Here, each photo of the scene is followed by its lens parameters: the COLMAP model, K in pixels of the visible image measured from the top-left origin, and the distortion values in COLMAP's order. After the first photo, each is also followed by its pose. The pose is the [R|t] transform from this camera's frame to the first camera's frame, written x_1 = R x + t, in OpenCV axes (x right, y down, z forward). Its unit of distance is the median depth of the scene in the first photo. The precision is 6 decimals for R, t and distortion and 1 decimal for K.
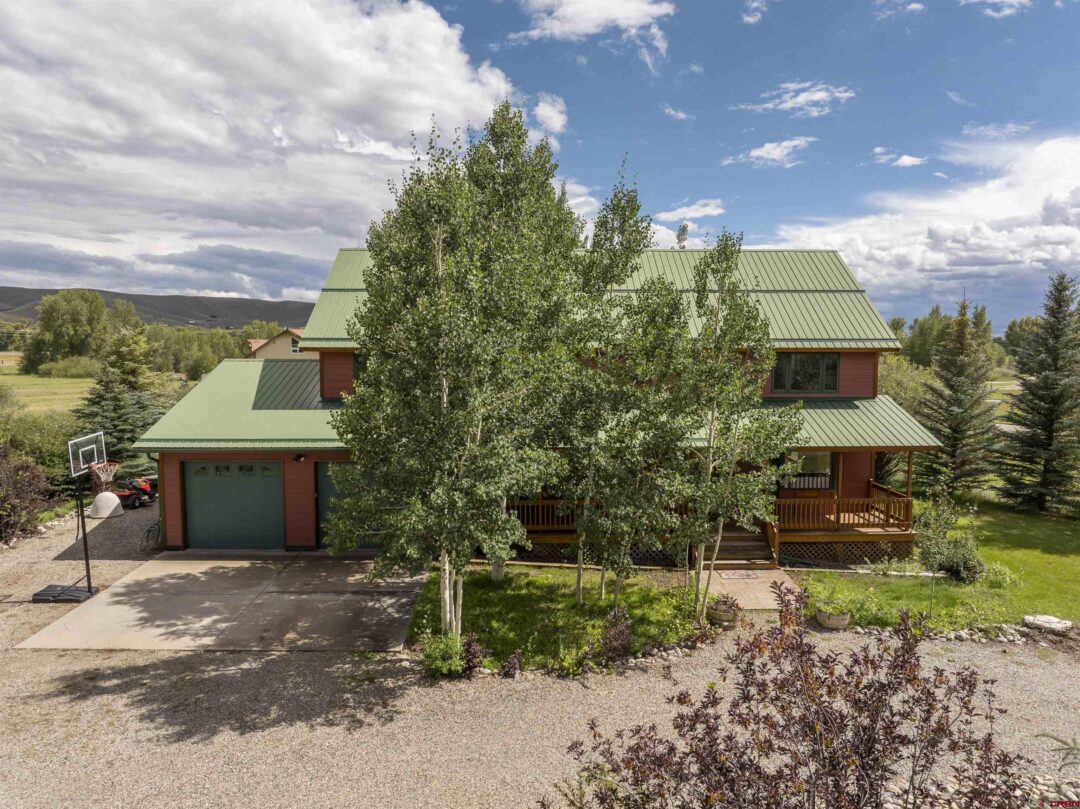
lens RADIAL K [[763.5, 0, 541.8], [0, 763.5, 407.0], [0, 0, 1]] dist [-0.051262, 0.018560]
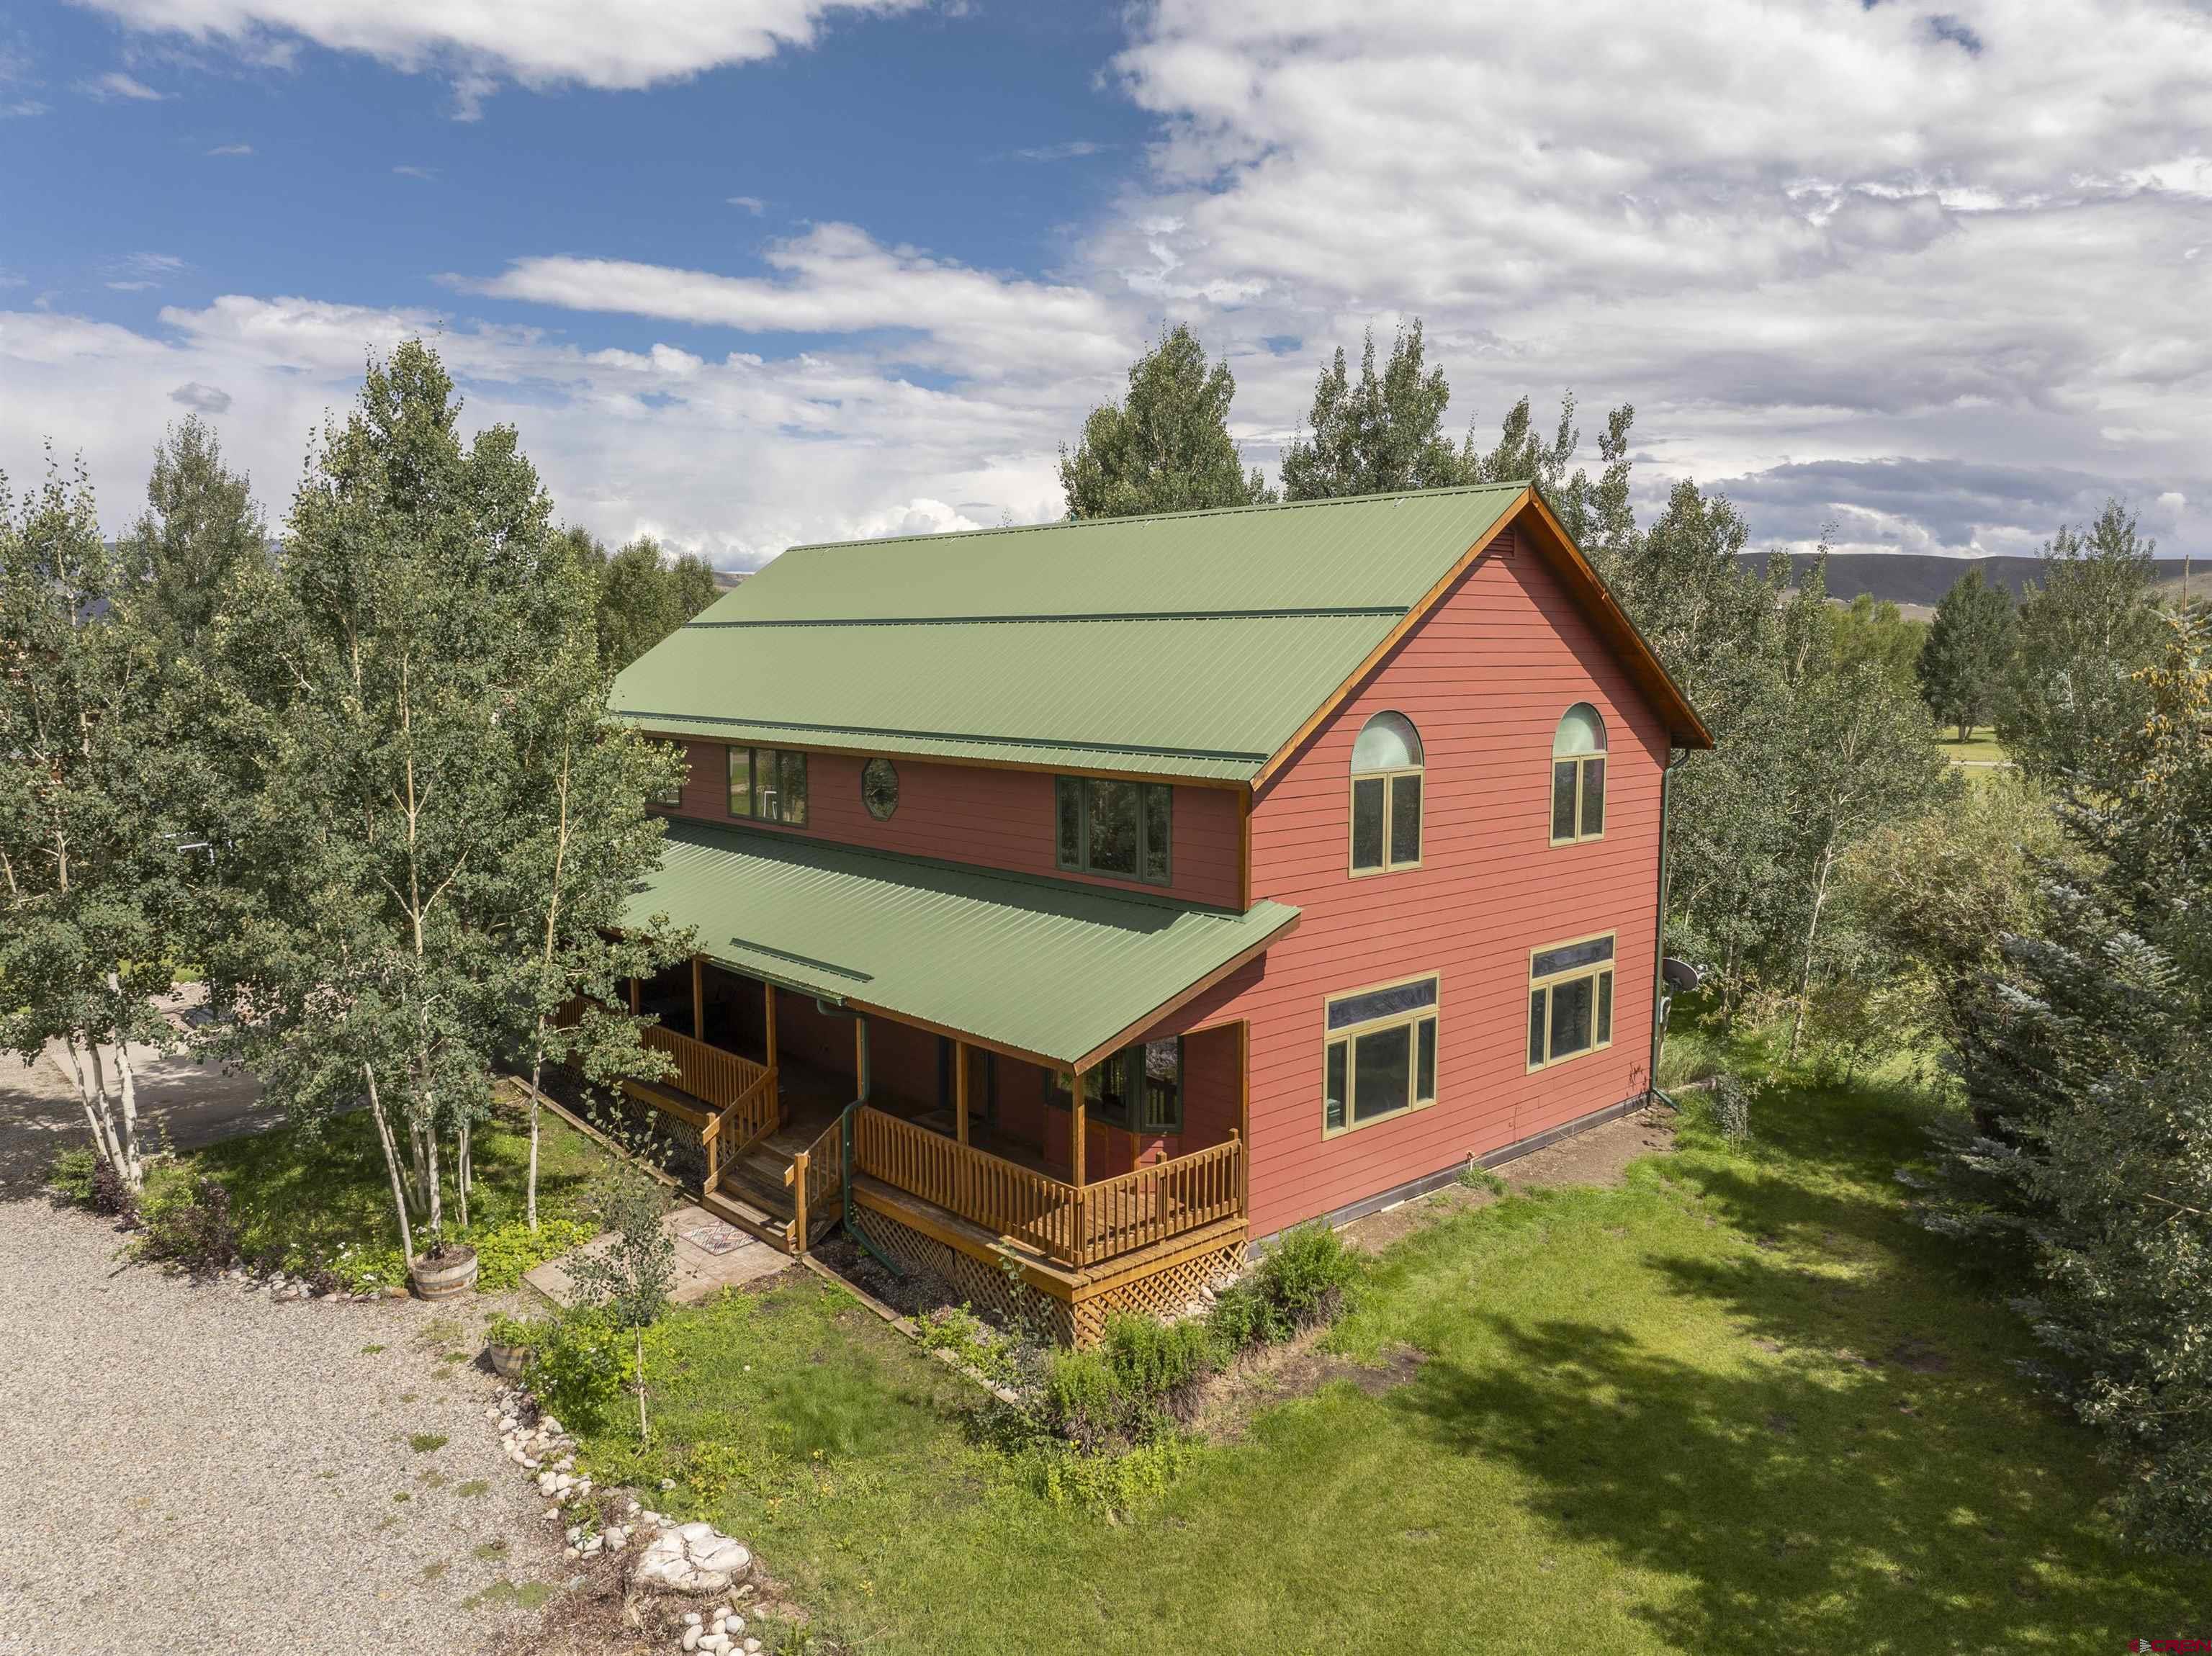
lens RADIAL K [[1563.7, 0, 1104.4], [0, 1563.7, 822.8], [0, 0, 1]] dist [-0.051262, 0.018560]
pose [[0.658528, 0.083540, -0.747905, 1.426150], [-0.065367, 0.996413, 0.053742, -0.137152], [0.749712, 0.013498, 0.661626, 0.673697]]
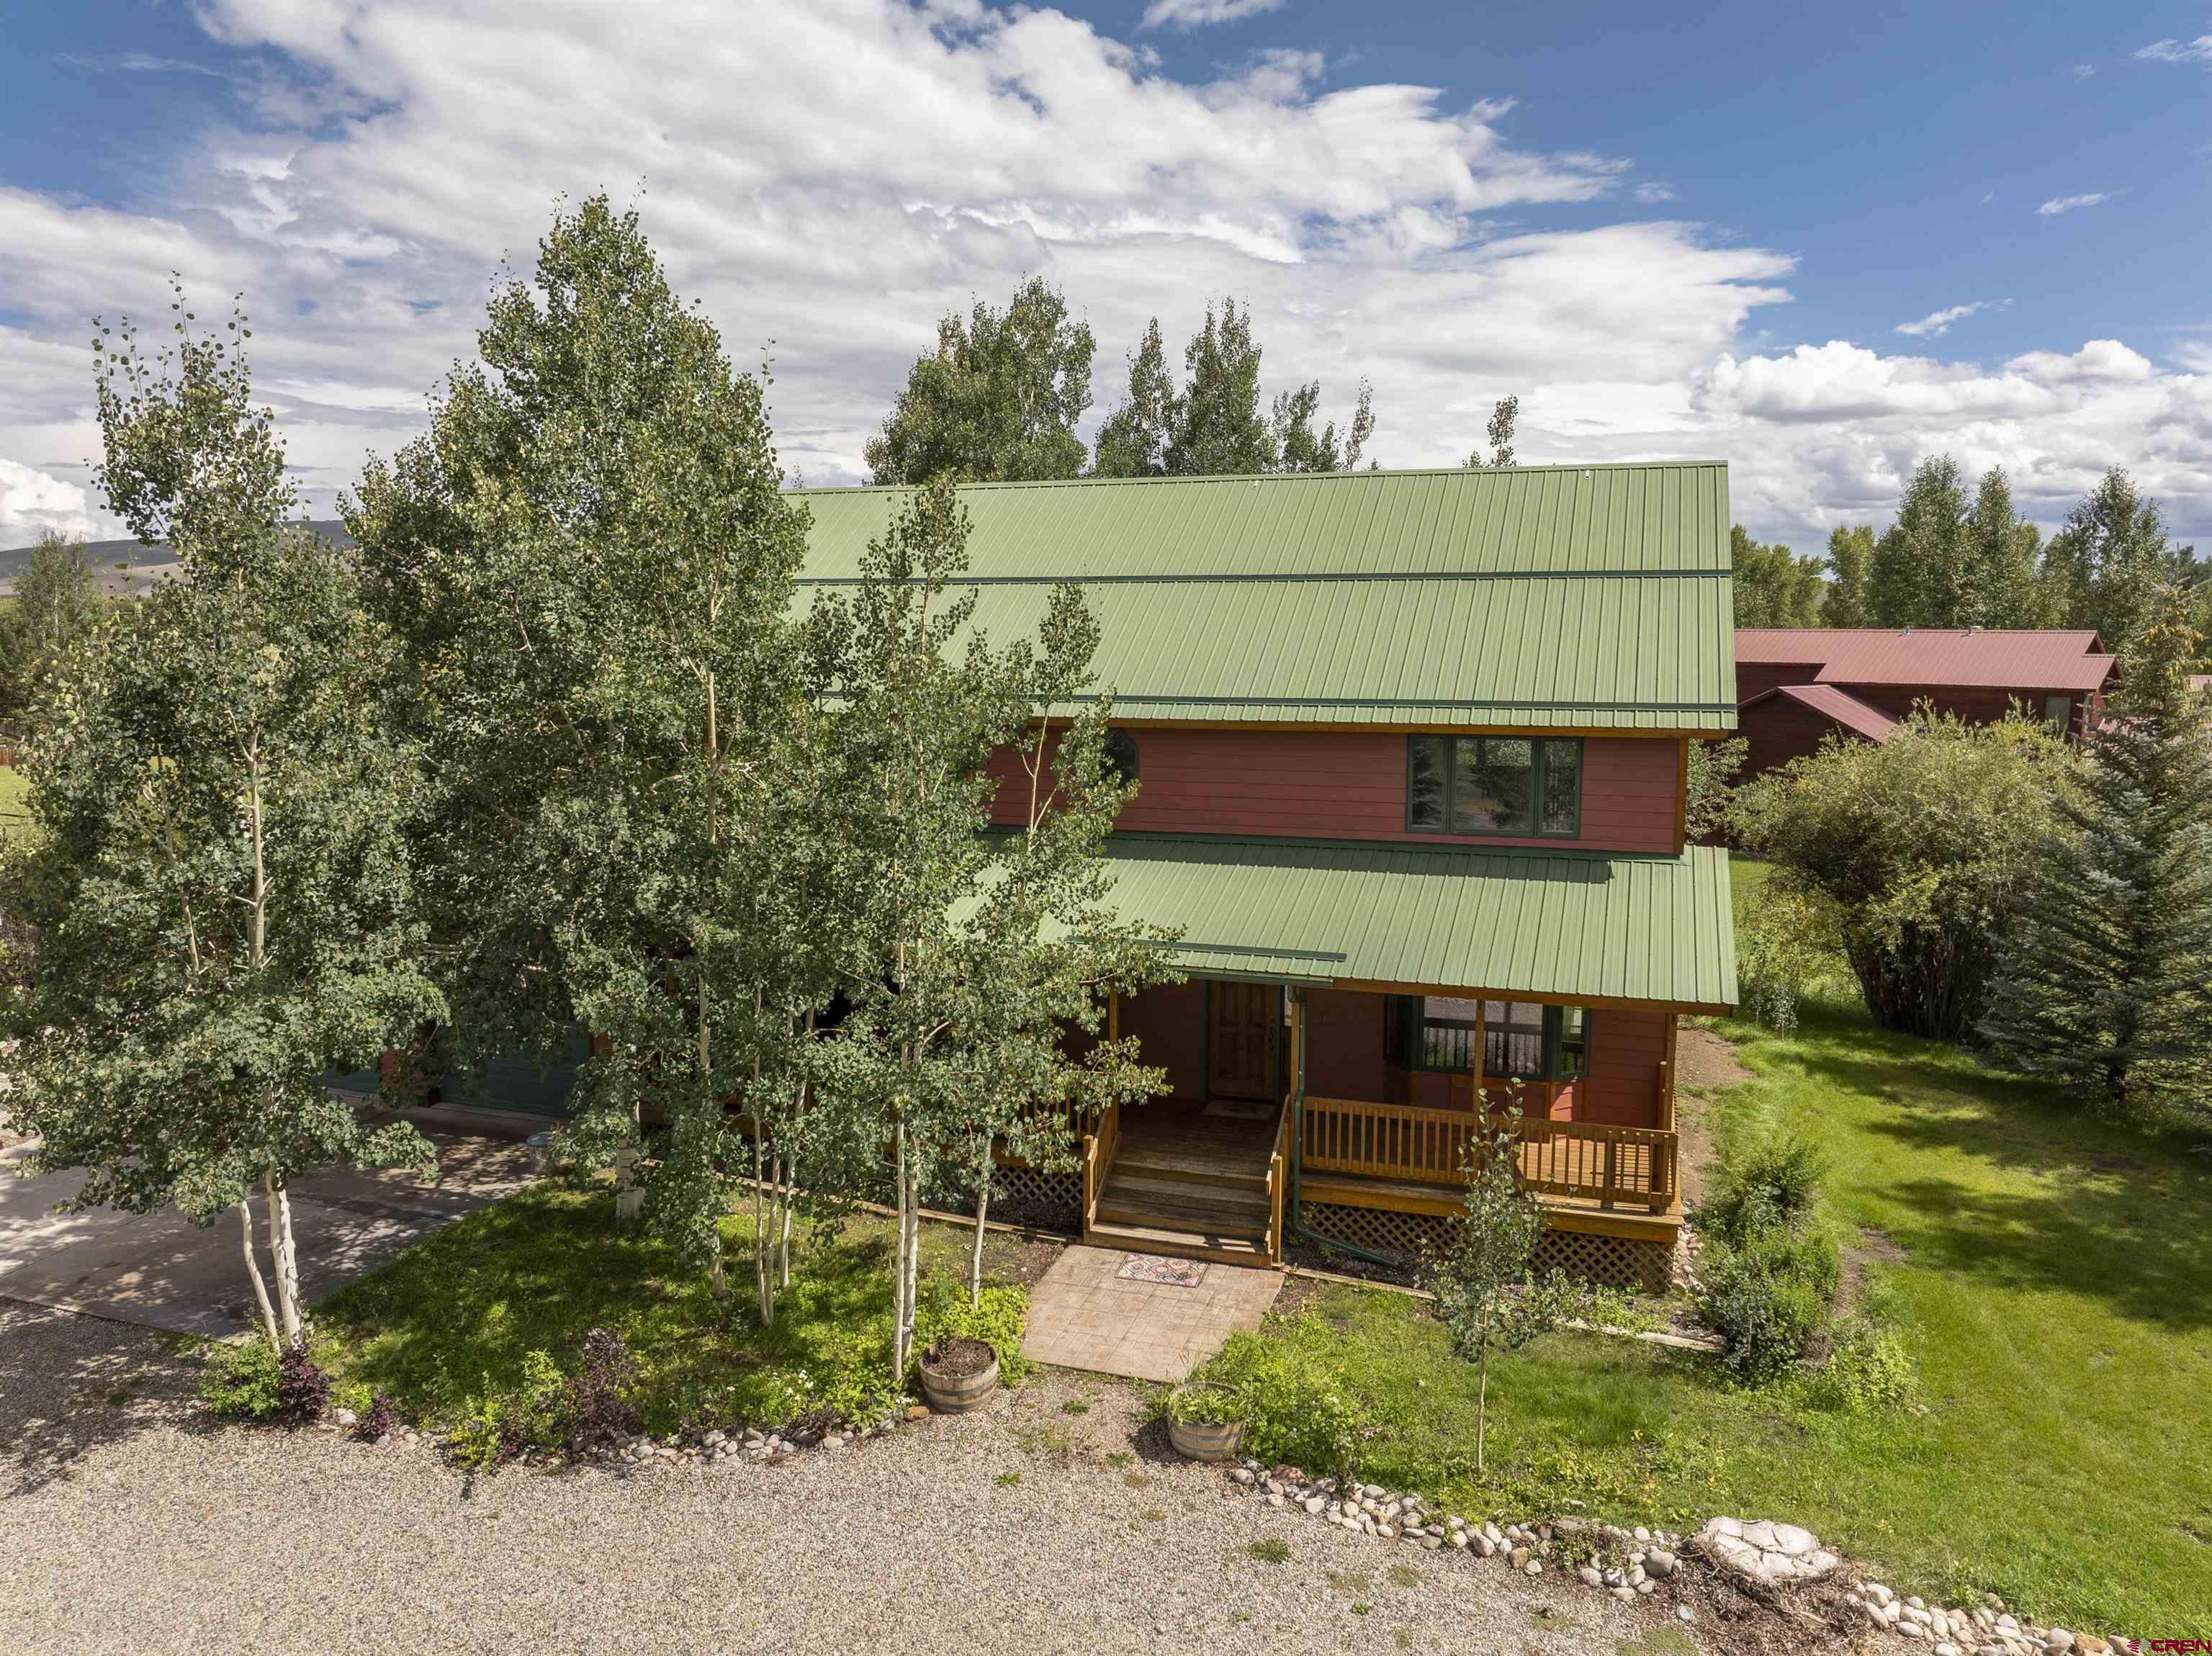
lens RADIAL K [[1563.7, 0, 1110.2], [0, 1563.7, 812.7], [0, 0, 1]] dist [-0.051262, 0.018560]
pose [[0.941711, 0.042601, -0.333714, 0.644668], [-0.031794, 0.998780, 0.037782, -0.083683], [0.334917, -0.024970, 0.941917, 0.227552]]
